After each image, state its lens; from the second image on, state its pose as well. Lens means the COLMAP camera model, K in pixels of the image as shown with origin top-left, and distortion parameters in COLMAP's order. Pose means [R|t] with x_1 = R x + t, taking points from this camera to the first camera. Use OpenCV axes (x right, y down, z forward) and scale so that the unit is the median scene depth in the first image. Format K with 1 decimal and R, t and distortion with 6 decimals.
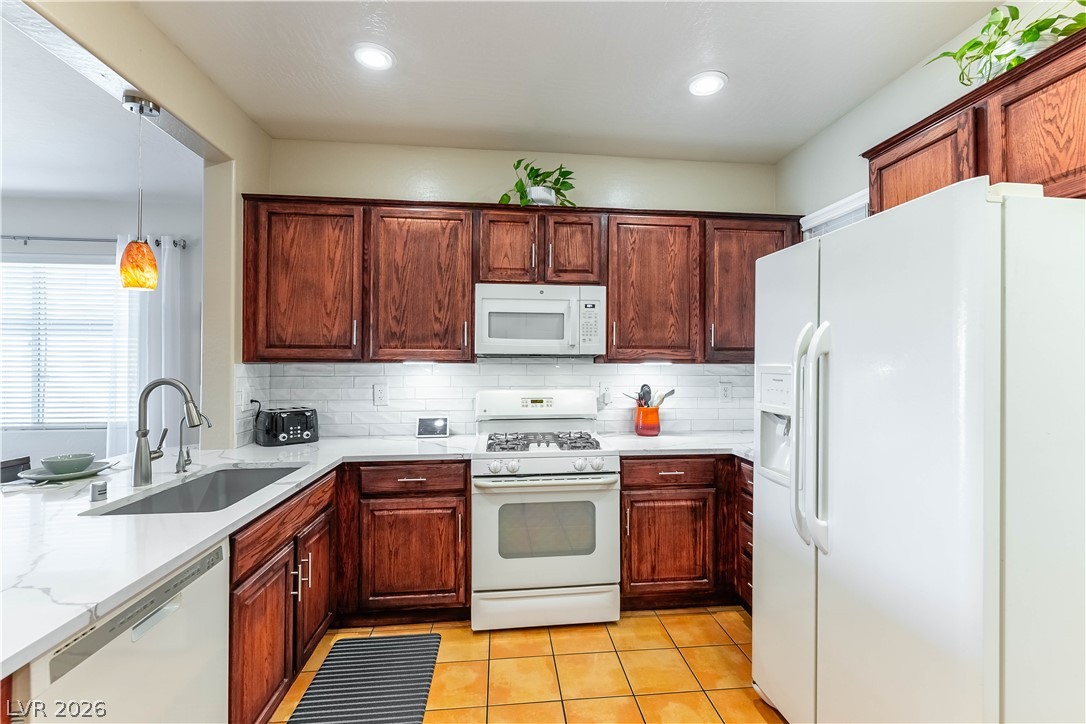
lens RADIAL K [[468.1, 0, 547.7], [0, 468.1, 358.5], [0, 0, 1]] dist [0.001727, -0.000145]
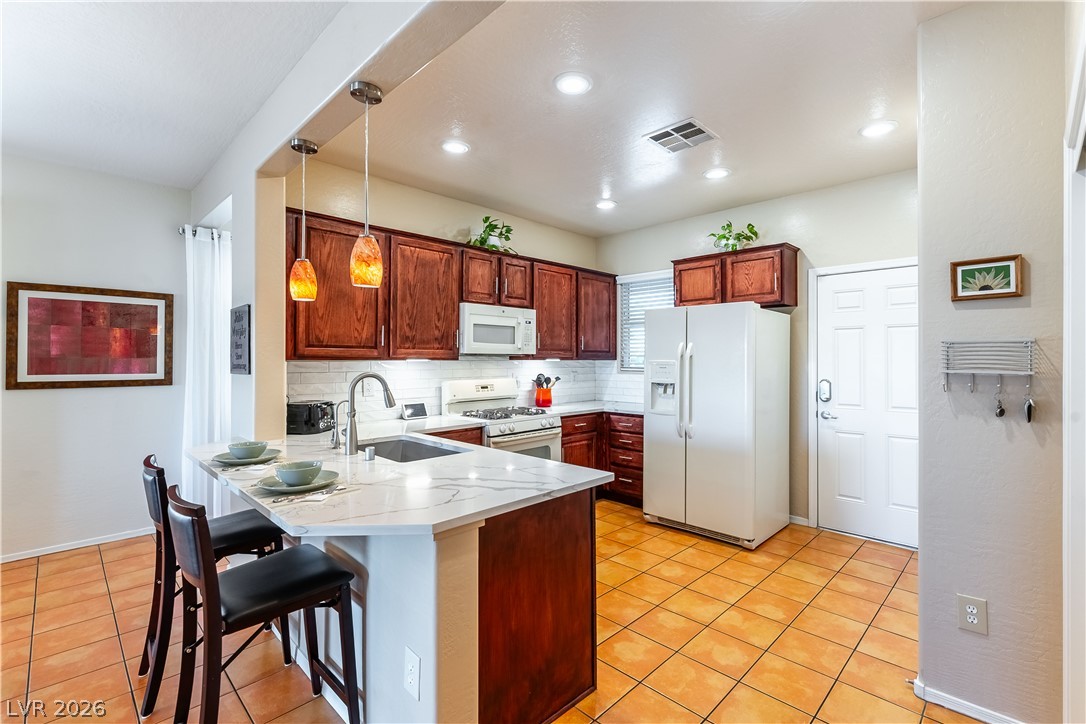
lens RADIAL K [[479.8, 0, 549.7], [0, 479.8, 358.9], [0, 0, 1]] dist [-0.000239, -0.000151]
pose [[0.778040, -0.001463, 0.628213, -0.850632], [-0.005095, 0.999950, 0.008640, -0.007730], [-0.628194, -0.009923, 0.777994, -0.259570]]
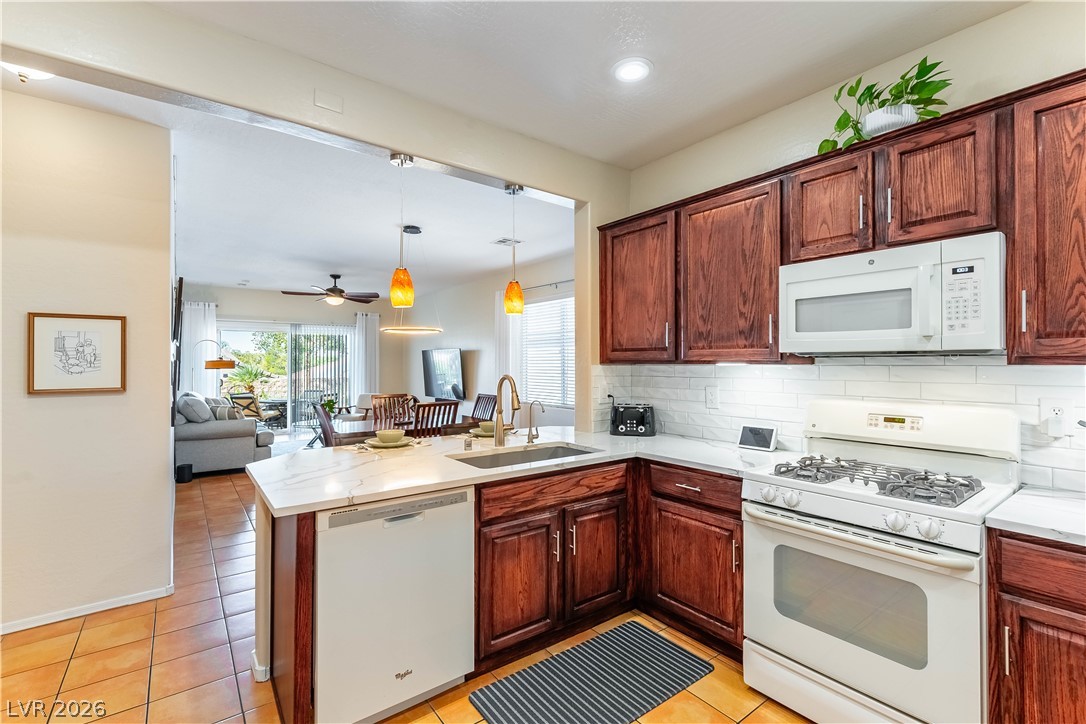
lens RADIAL K [[479.8, 0, 549.7], [0, 479.8, 358.9], [0, 0, 1]] dist [-0.000239, -0.000151]
pose [[0.522950, -0.010011, -0.852304, 0.346131], [0.009474, 0.999938, -0.005933, 0.001469], [0.852311, -0.004972, 0.523012, 0.223841]]
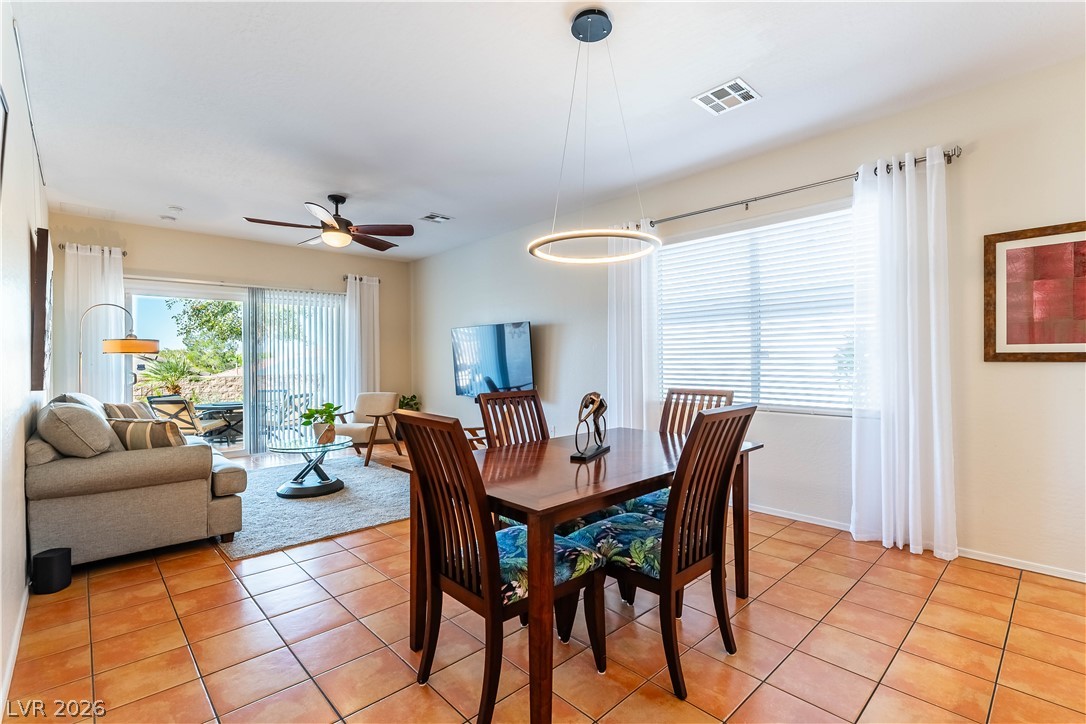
lens RADIAL K [[502.1, 0, 561.8], [0, 502.1, 358.5], [0, 0, 1]] dist [0.000280, 0.000538]
pose [[0.611327, -0.007804, -0.791340, -0.855297], [0.016834, 0.999853, 0.003144, 0.063962], [0.791199, -0.015243, 0.611368, 0.157354]]
